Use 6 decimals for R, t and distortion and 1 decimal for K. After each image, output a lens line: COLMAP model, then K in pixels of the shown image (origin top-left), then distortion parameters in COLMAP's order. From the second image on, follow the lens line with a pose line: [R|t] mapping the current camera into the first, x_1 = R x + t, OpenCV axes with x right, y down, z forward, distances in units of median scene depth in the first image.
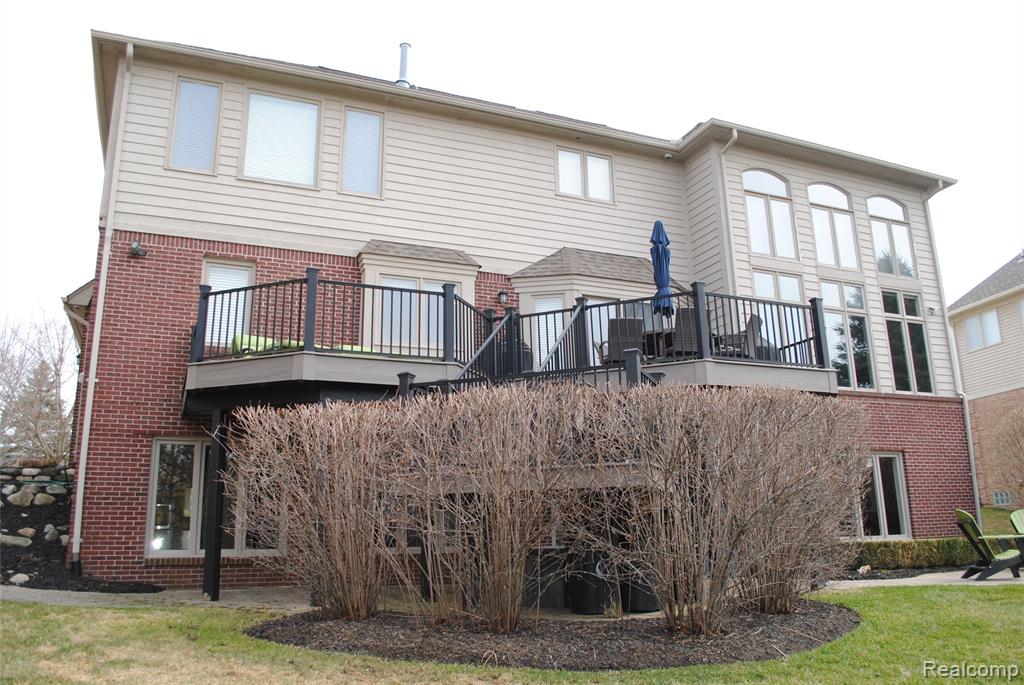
lens RADIAL K [[809.1, 0, 511.4], [0, 809.1, 345.6], [0, 0, 1]] dist [-0.087553, 0.017920]
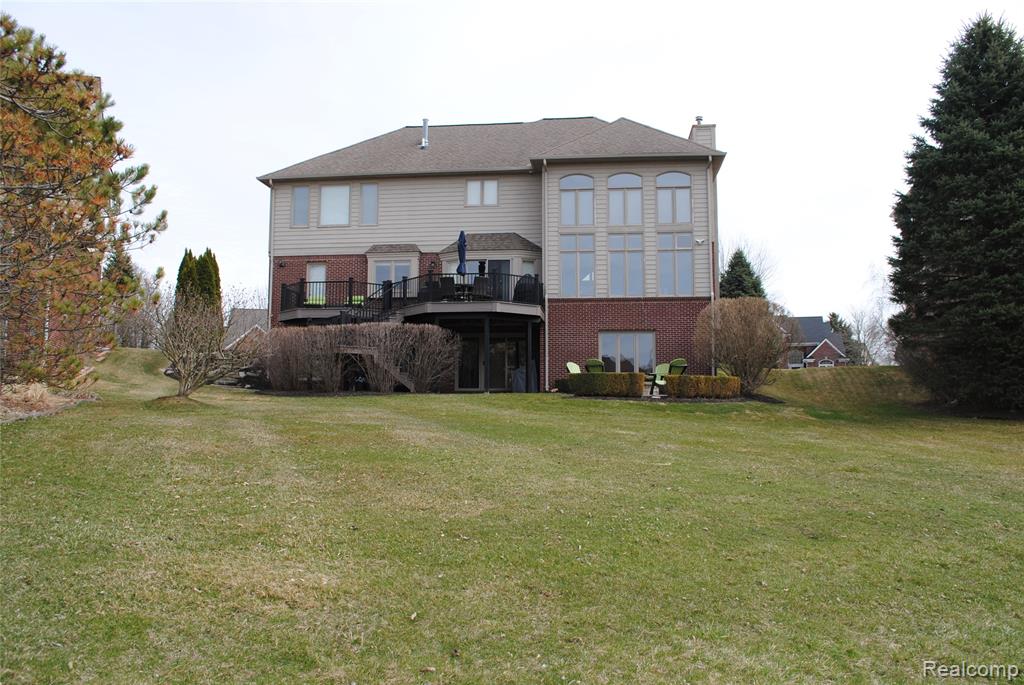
lens RADIAL K [[809.1, 0, 511.4], [0, 809.1, 340.7], [0, 0, 1]] dist [-0.087553, 0.017920]
pose [[0.873916, -0.017004, -0.485780, 1.344077], [0.100091, 0.984266, 0.145611, -0.167333], [0.475661, -0.175874, 0.861867, -0.872781]]
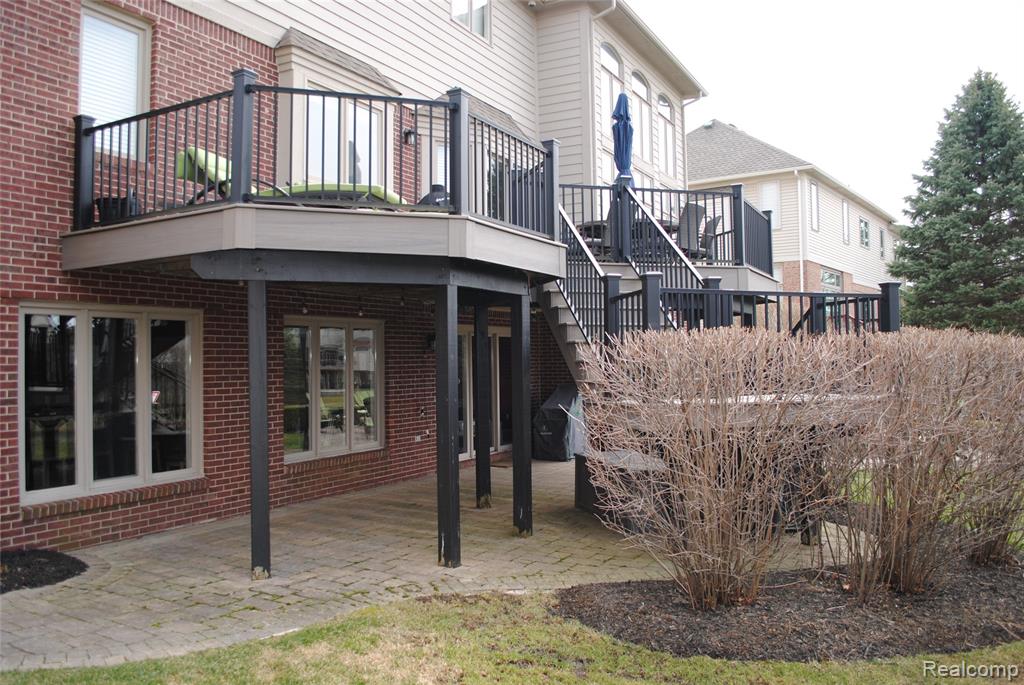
lens RADIAL K [[809.1, 0, 512.0], [0, 809.1, 340.1], [0, 0, 1]] dist [-0.087553, 0.017920]
pose [[0.788764, 0.033792, 0.613766, -0.467515], [-0.163371, 0.974101, 0.156321, -0.005399], [-0.592588, -0.223572, 0.773857, 0.307965]]
